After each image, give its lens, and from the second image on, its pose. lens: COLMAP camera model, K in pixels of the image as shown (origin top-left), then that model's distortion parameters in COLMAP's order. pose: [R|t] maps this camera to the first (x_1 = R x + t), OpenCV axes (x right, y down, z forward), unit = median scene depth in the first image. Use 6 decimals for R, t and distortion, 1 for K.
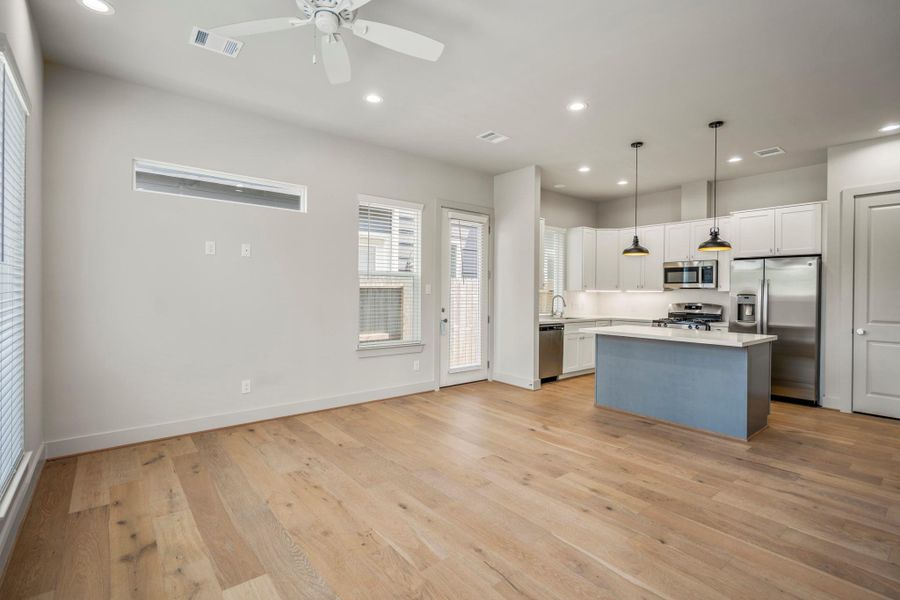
lens RADIAL K [[419.9, 0, 448.0], [0, 419.9, 292.3], [0, 0, 1]] dist [-0.000782, -0.000049]
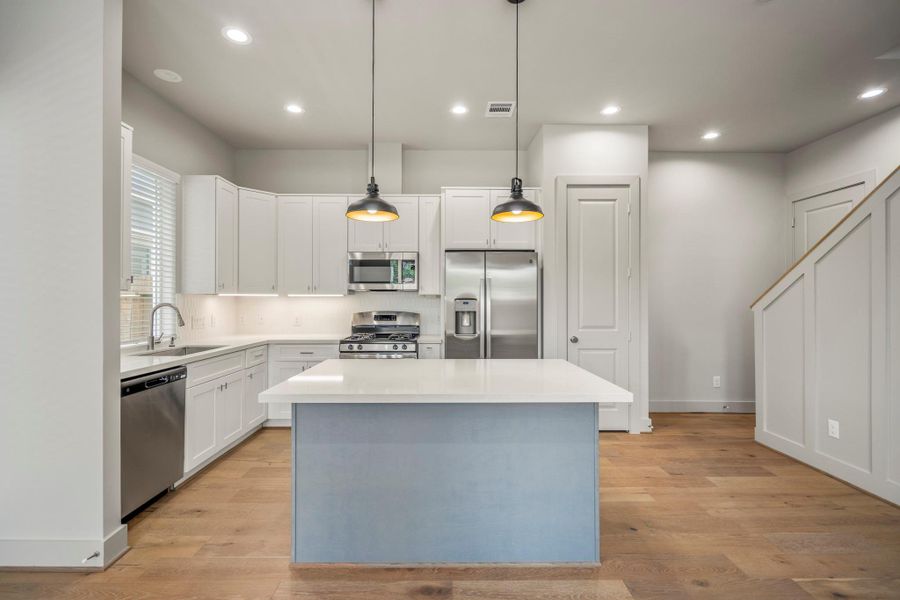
lens RADIAL K [[418.0, 0, 448.0], [0, 418.0, 297.4], [0, 0, 1]] dist [-0.000825, 0.000358]
pose [[0.623053, -0.005425, 0.782161, 0.112833], [0.005975, 0.999980, 0.002176, 0.001506], [-0.782157, 0.003317, 0.623073, 0.567232]]
